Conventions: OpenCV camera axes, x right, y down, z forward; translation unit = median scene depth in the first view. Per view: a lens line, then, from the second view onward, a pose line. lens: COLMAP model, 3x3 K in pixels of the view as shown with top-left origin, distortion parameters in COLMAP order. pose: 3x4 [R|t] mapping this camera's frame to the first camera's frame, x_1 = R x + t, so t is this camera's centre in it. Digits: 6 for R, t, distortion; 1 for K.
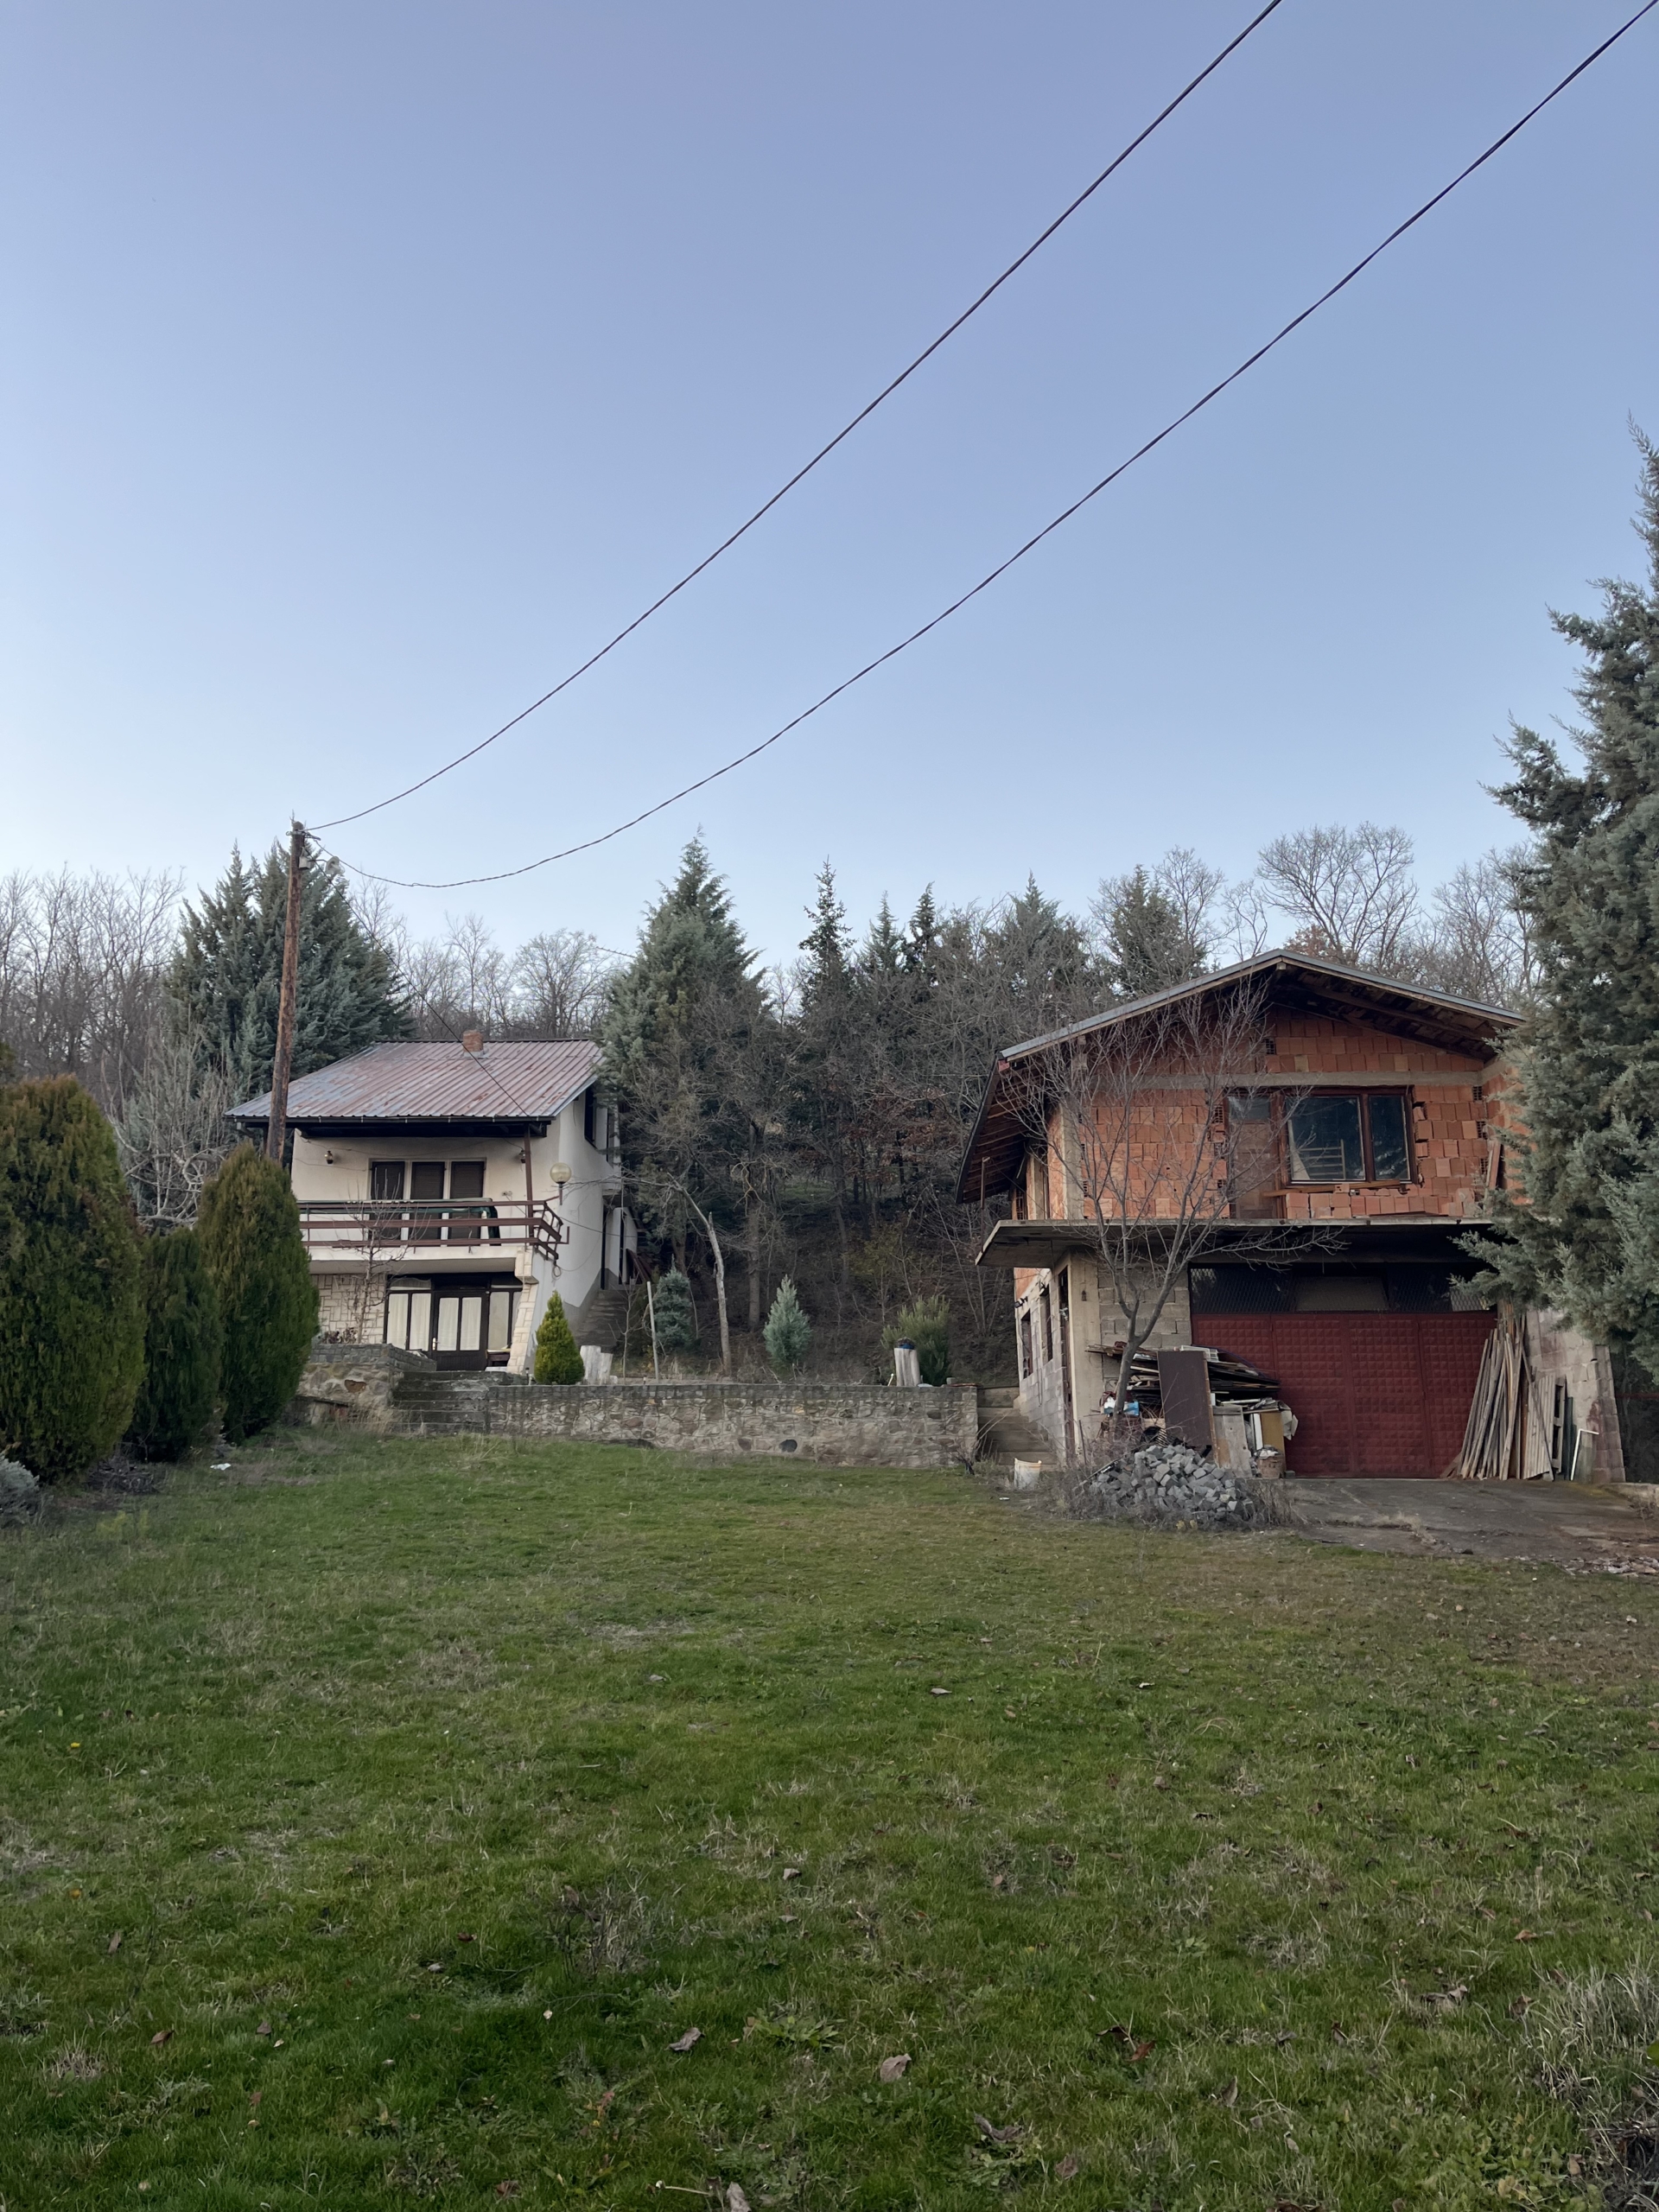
lens RADIAL K [[1657.6, 0, 818.1], [0, 1657.6, 1109.5], [0, 0, 1]] dist [0.094370, -0.119745]
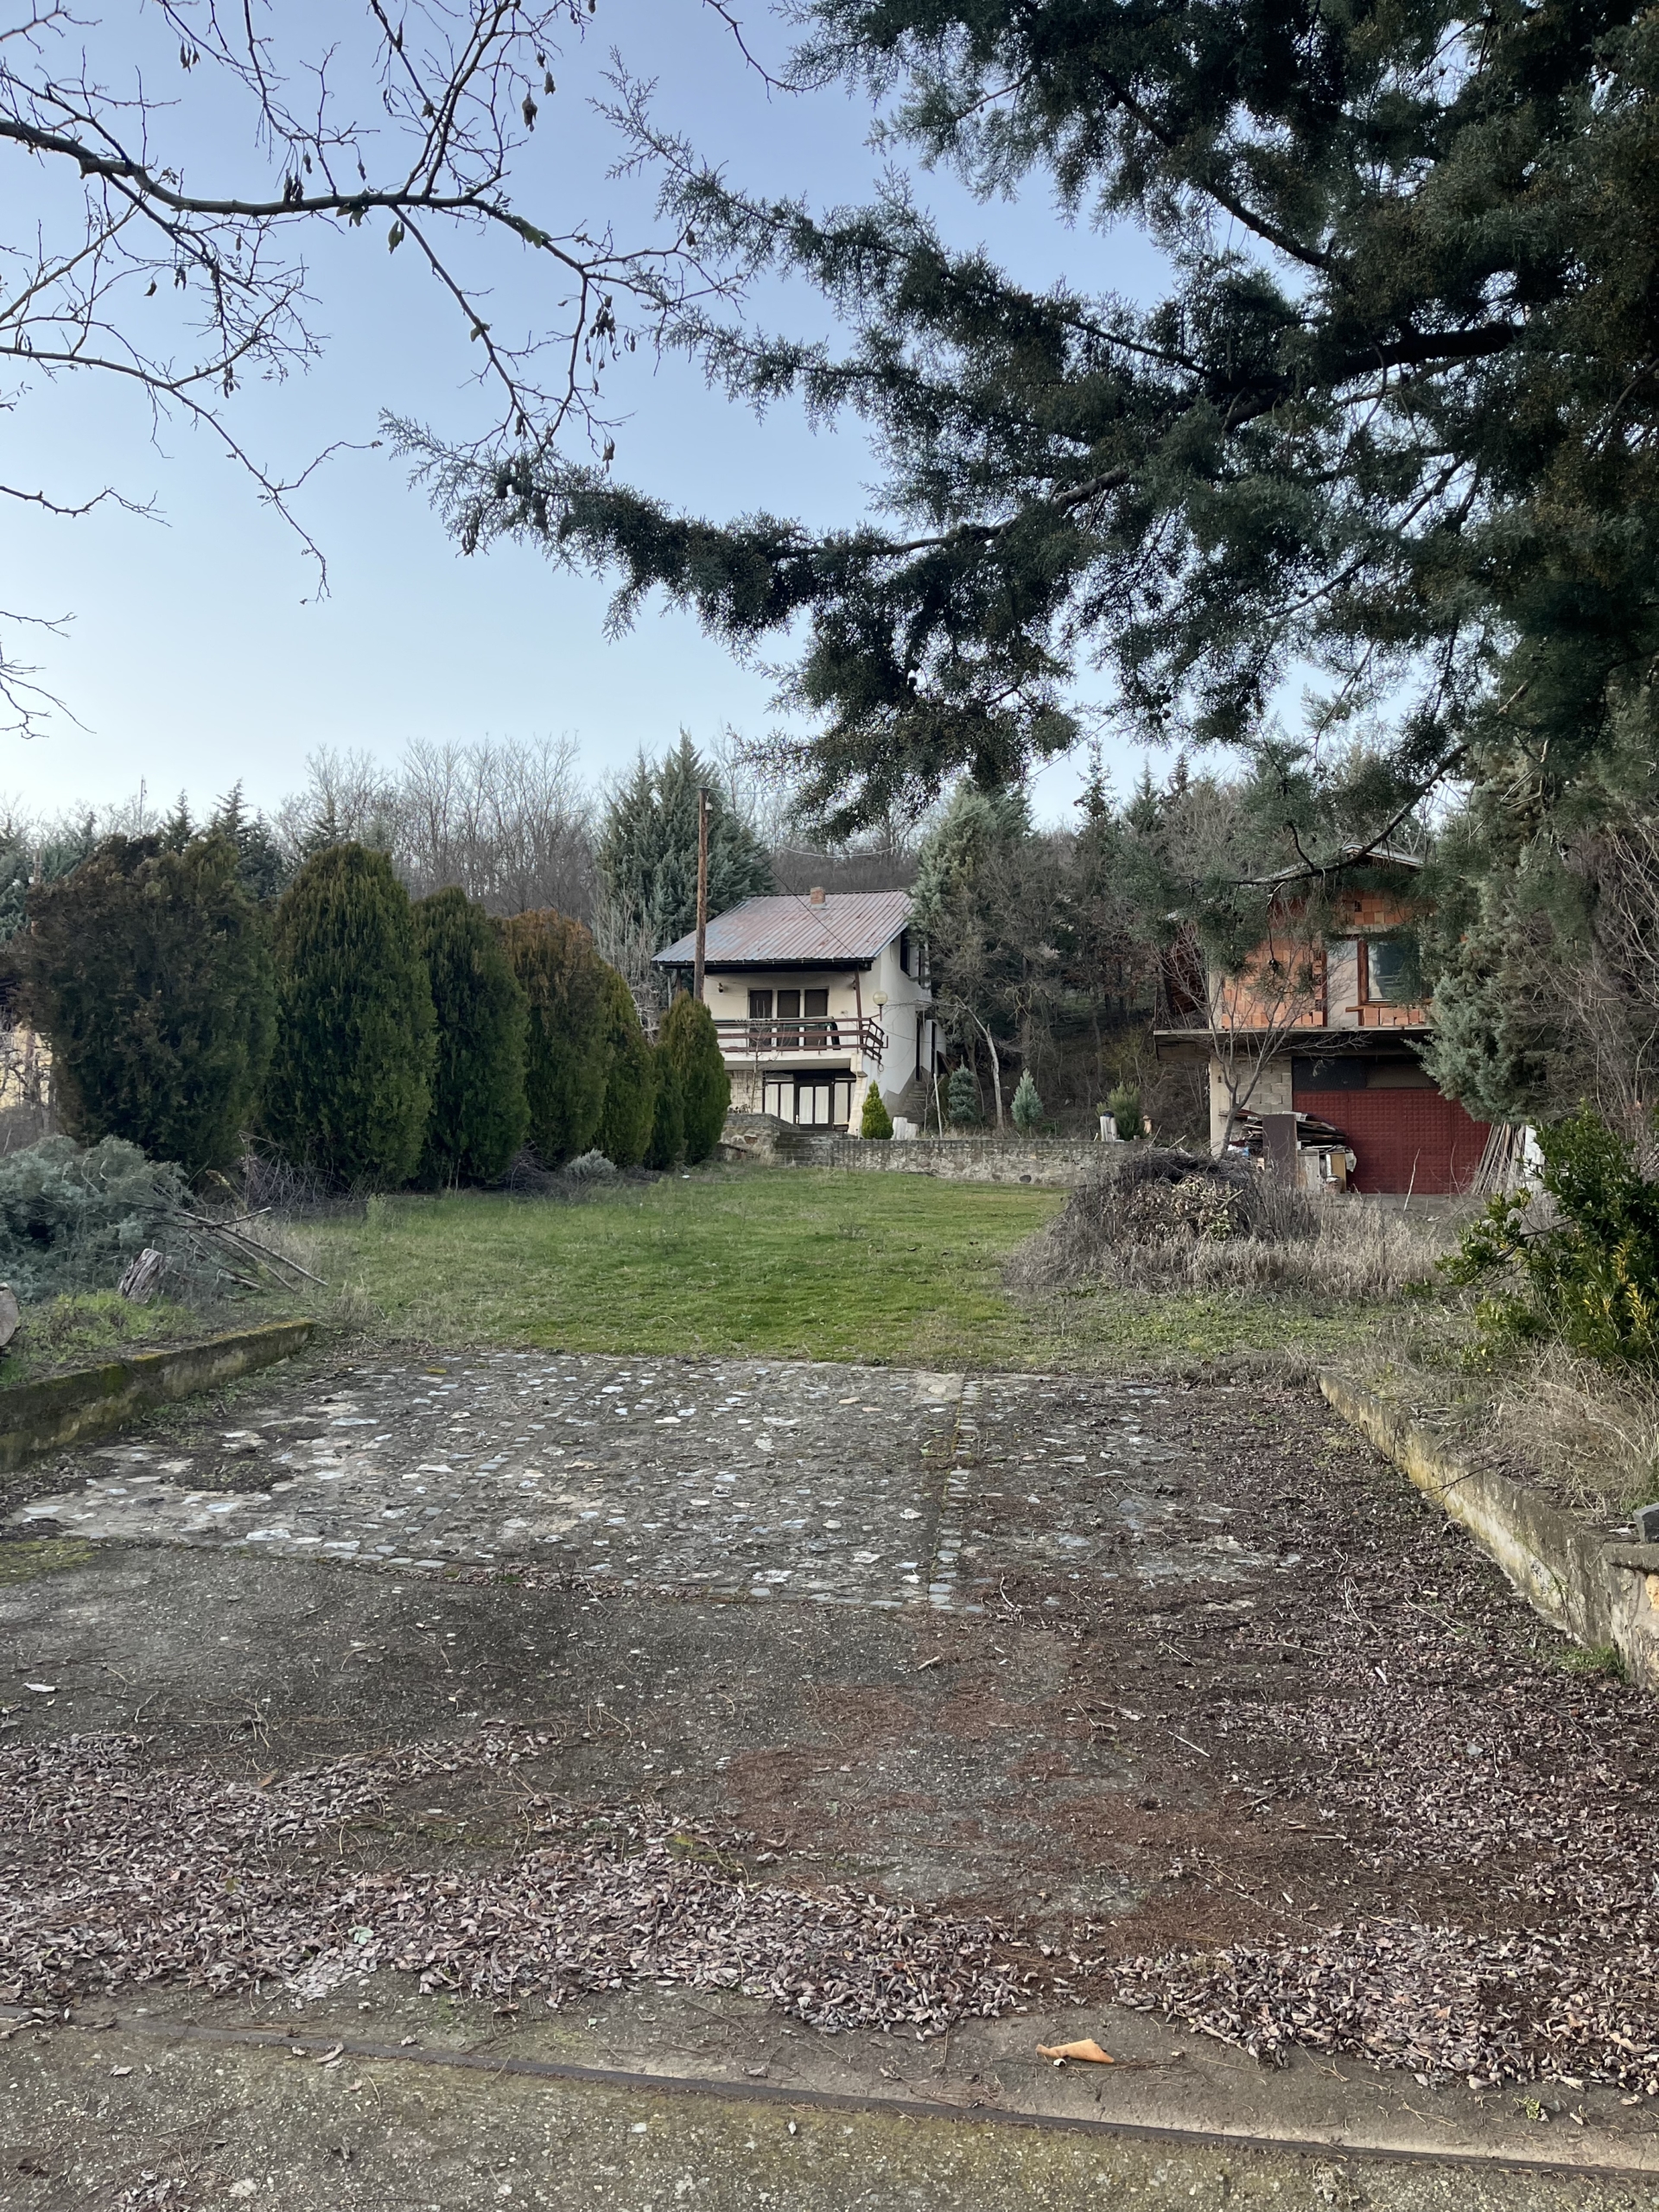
lens RADIAL K [[1644.6, 0, 839.3], [0, 1644.6, 1112.8], [0, 0, 1]] dist [0.102522, -0.112724]
pose [[0.980804, -0.003636, -0.194962, 0.100728], [0.027528, 0.992395, 0.119980, -0.041046], [0.193043, -0.123044, 0.973445, -0.458787]]
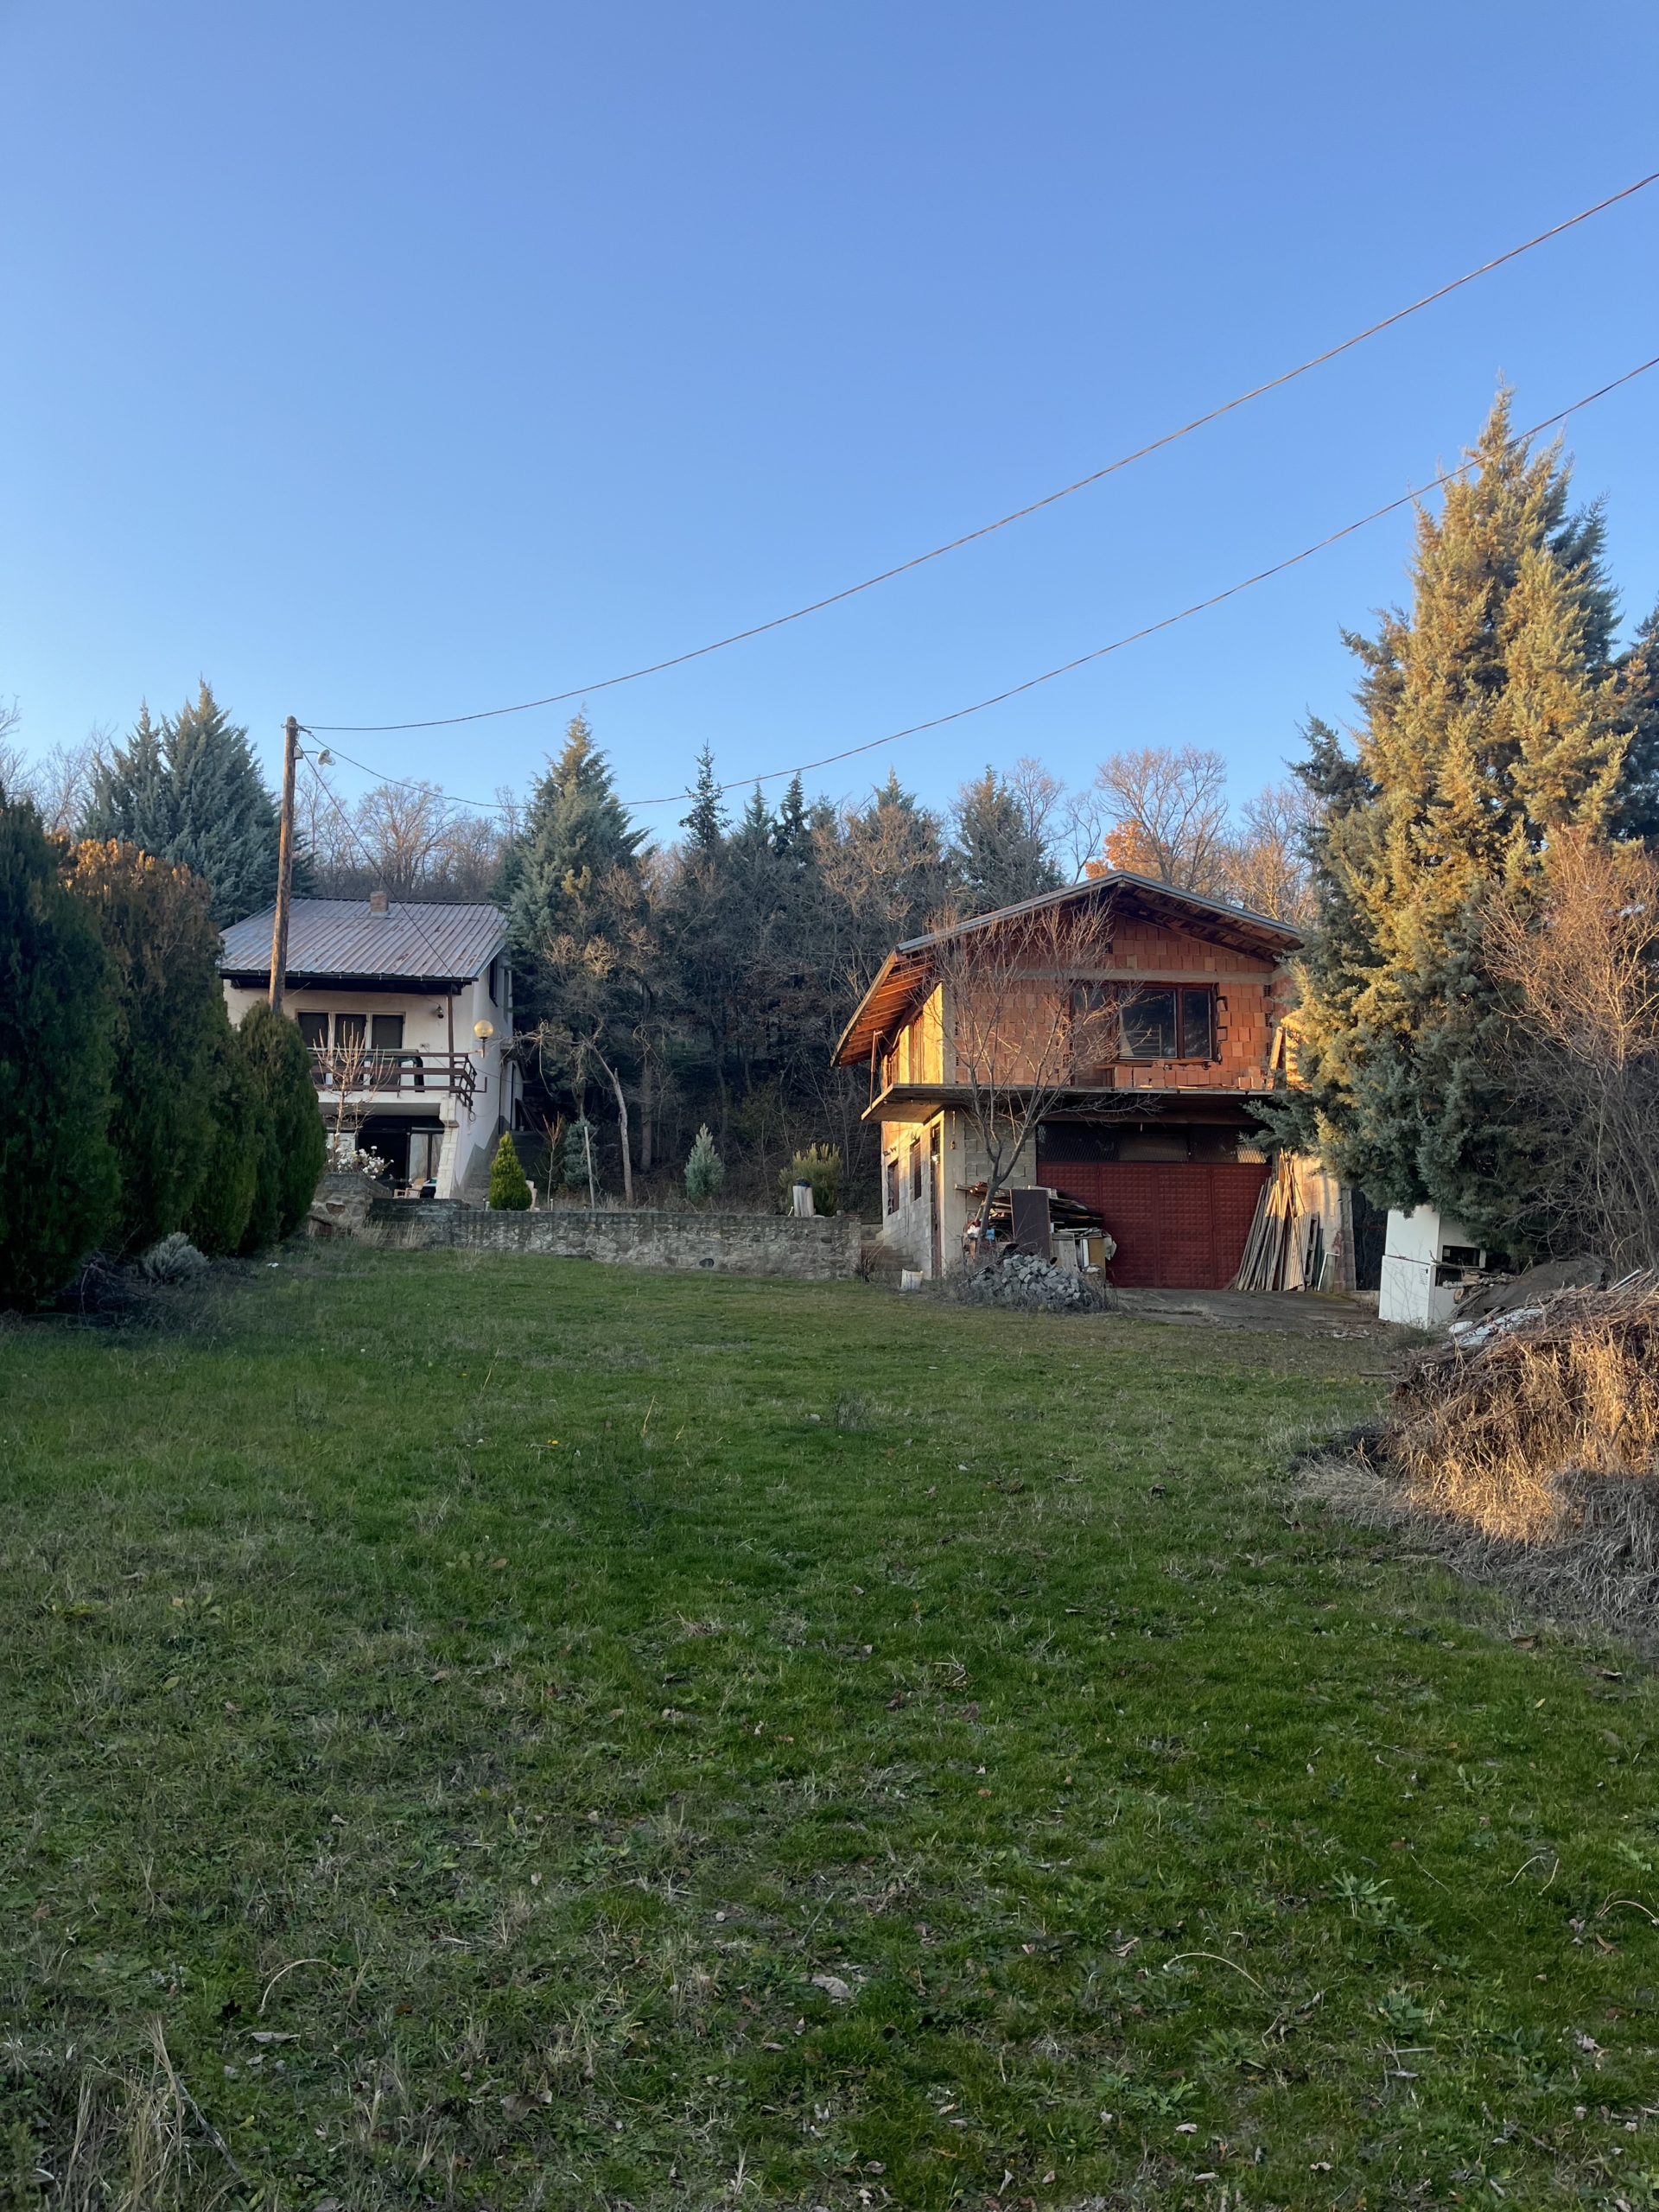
lens RADIAL K [[1660.2, 0, 839.5], [0, 1660.2, 1100.4], [0, 0, 1]] dist [0.069597, -0.004159]
pose [[0.991692, 0.025496, 0.126082, -0.071096], [-0.035545, 0.996311, 0.078104, -0.012590], [-0.123626, -0.081937, 0.988940, -0.180206]]
